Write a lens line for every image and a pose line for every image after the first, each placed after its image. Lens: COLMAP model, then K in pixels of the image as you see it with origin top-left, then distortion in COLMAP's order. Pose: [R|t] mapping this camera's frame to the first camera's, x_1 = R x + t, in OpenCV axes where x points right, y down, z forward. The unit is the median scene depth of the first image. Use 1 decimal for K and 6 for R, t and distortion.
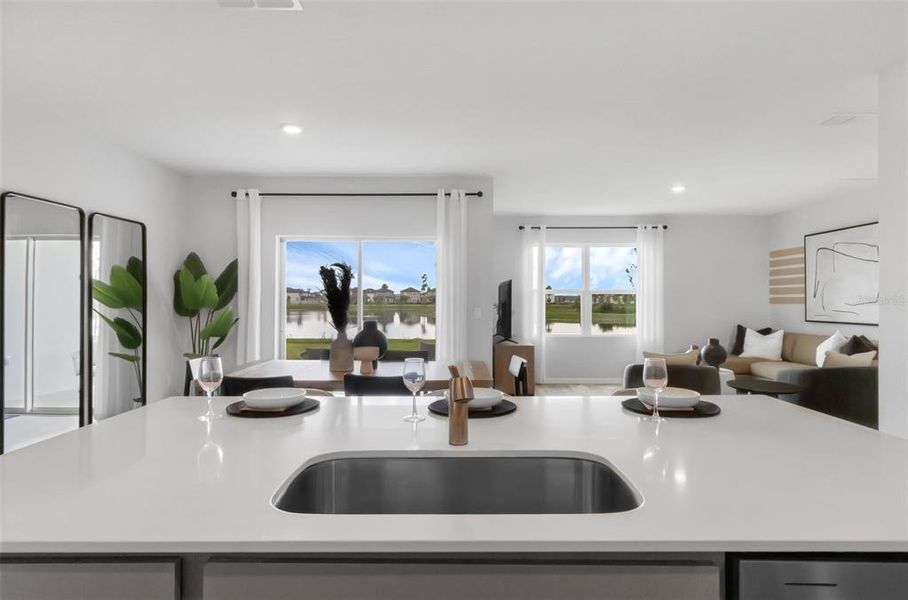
lens RADIAL K [[503.9, 0, 453.4], [0, 503.9, 299.8], [0, 0, 1]] dist [-0.007850, -0.000884]
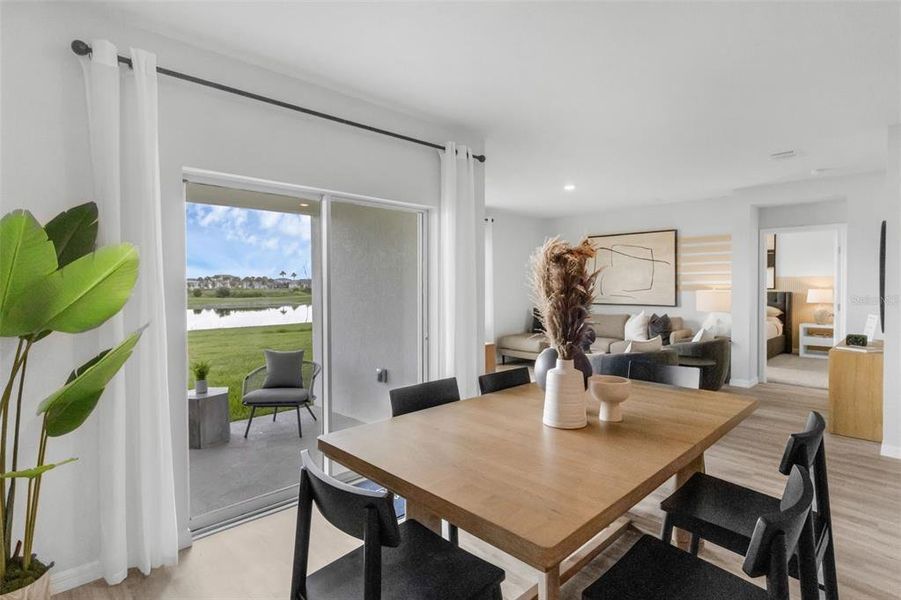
lens RADIAL K [[467.9, 0, 450.0], [0, 467.9, 294.1], [0, 0, 1]] dist [-0.001865, -0.001897]
pose [[0.708860, -0.019431, 0.705081, -0.384298], [0.004006, 0.999715, 0.023523, -0.012398], [-0.705338, -0.013850, 0.708736, 0.395083]]
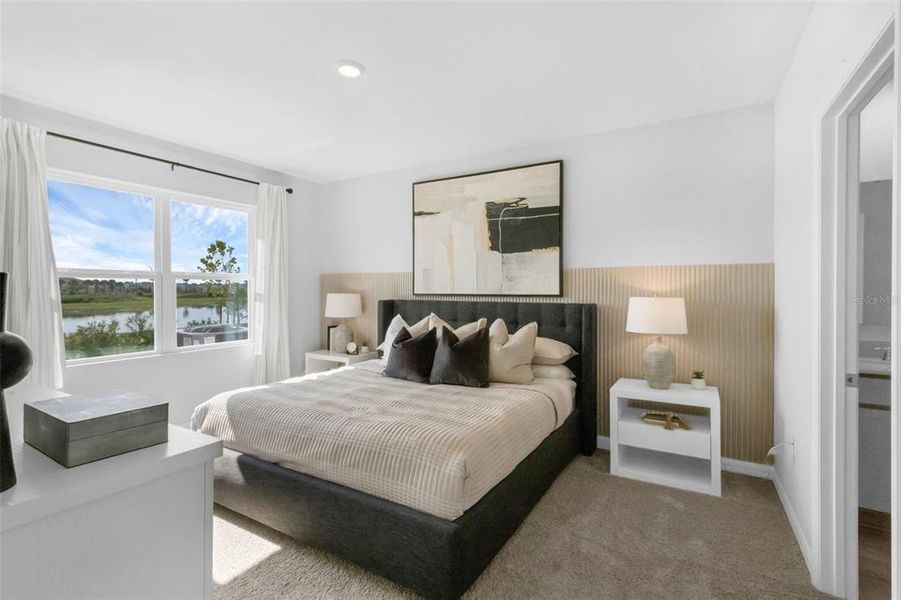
lens RADIAL K [[409.6, 0, 447.1], [0, 409.6, 291.4], [0, 0, 1]] dist [0.000916, -0.000682]
pose [[0.521548, -0.007667, 0.853188, 0.718777], [0.000169, 0.999961, 0.008882, -0.002688], [-0.853222, -0.004488, 0.521528, 0.544964]]
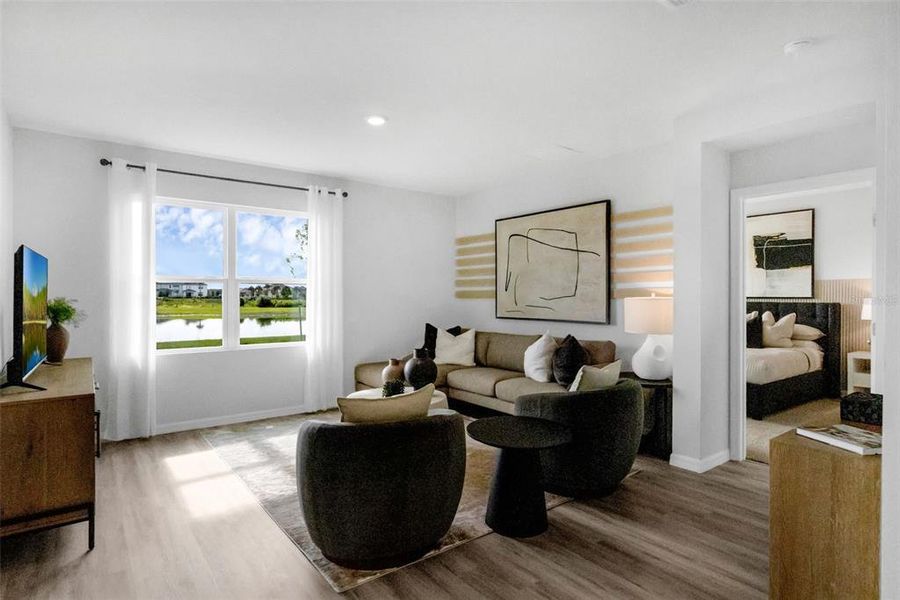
lens RADIAL K [[490.1, 0, 450.2], [0, 490.1, 297.9], [0, 0, 1]] dist [-0.005293, 0.000212]
pose [[0.791427, -0.003934, 0.611250, 0.116520], [-0.001355, 0.999966, 0.008189, 0.000565], [-0.611262, -0.007309, 0.791395, 0.376506]]
